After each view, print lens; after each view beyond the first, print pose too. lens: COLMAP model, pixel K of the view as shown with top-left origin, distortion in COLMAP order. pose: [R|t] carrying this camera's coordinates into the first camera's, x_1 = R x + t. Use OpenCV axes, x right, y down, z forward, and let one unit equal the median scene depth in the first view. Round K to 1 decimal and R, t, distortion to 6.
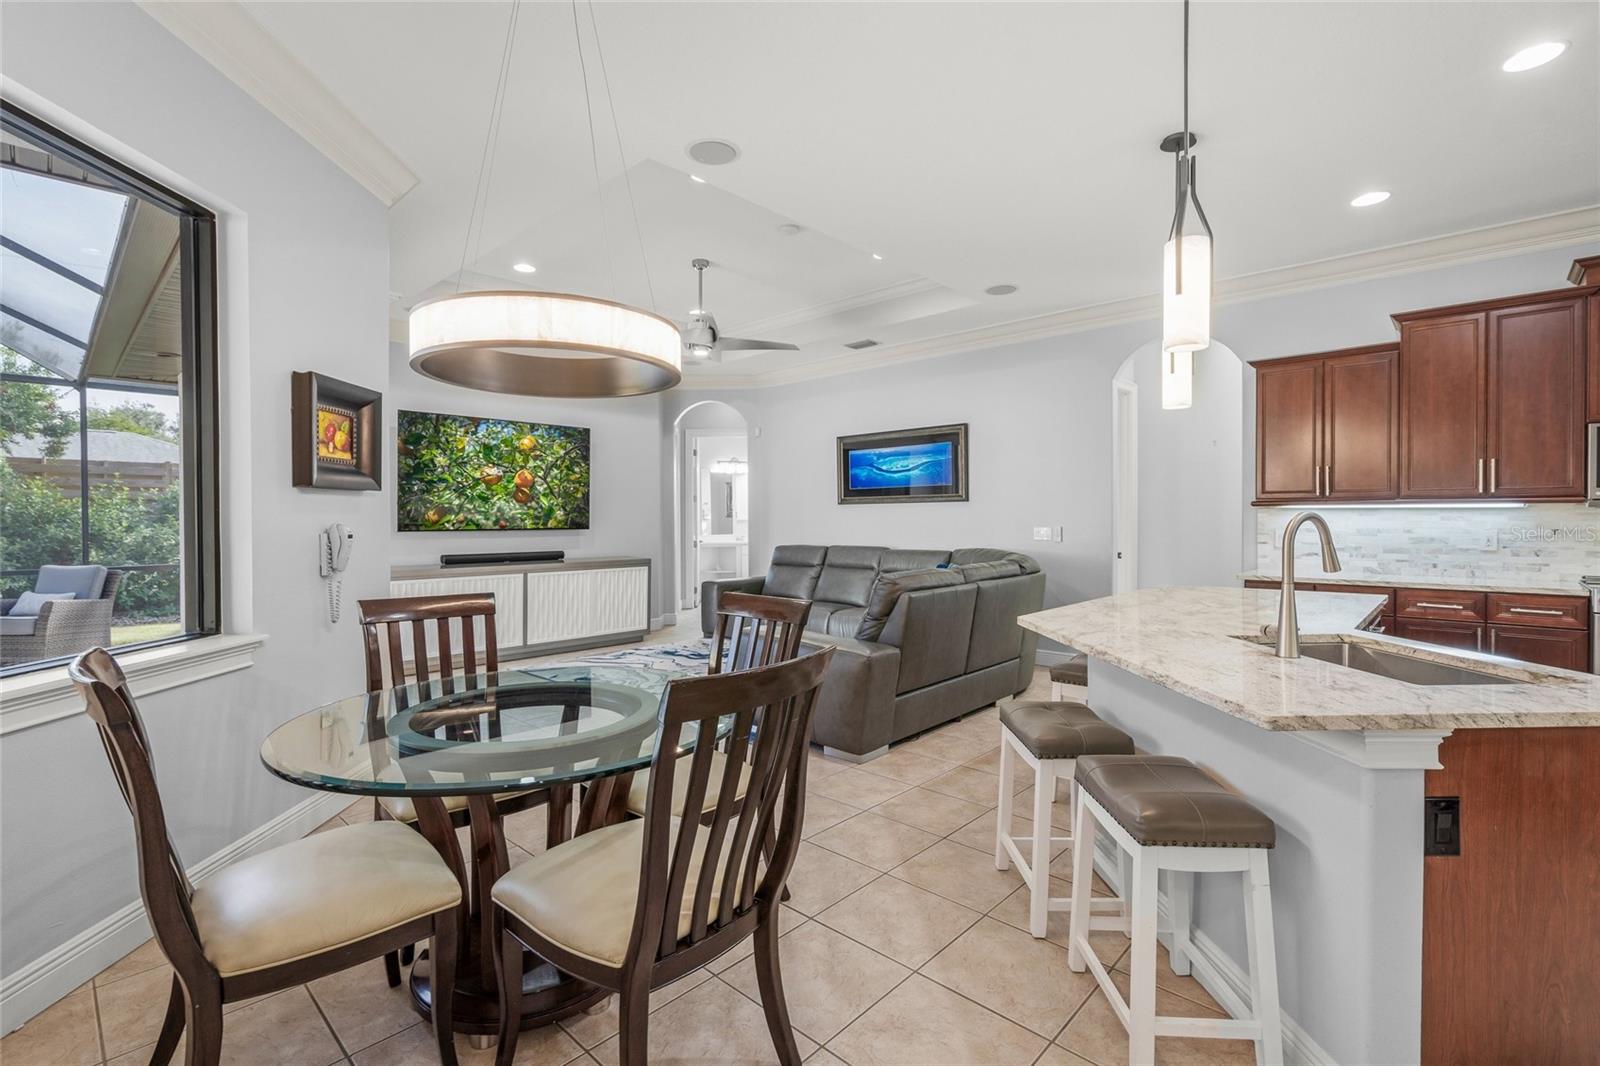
lens RADIAL K [[725.3, 0, 818.7], [0, 725.3, 528.7], [0, 0, 1]] dist [-0.000619, 0.000485]
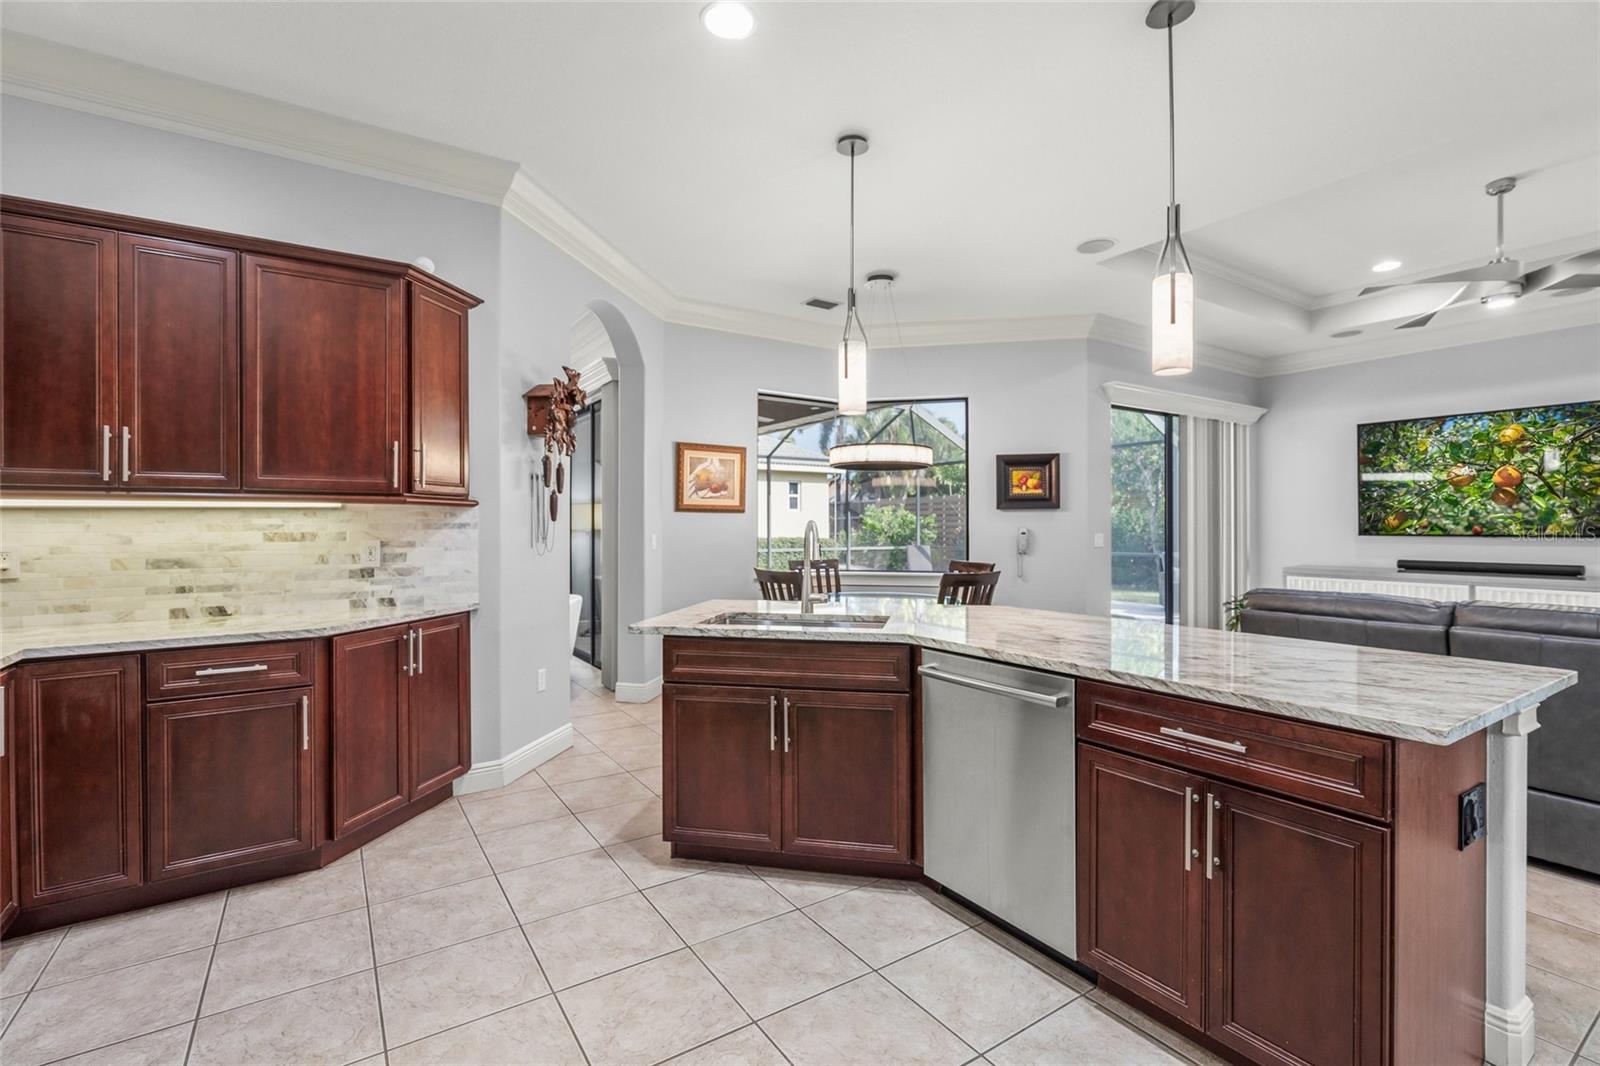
lens RADIAL K [[886.1, 0, 806.3], [0, 886.1, 522.6], [0, 0, 1]] dist [0.002049, -0.001425]
pose [[-0.180616, -0.001980, -0.983552, 0.796677], [-0.009580, 0.999954, -0.000253, -0.006664], [0.983507, 0.009377, -0.180627, 0.394748]]
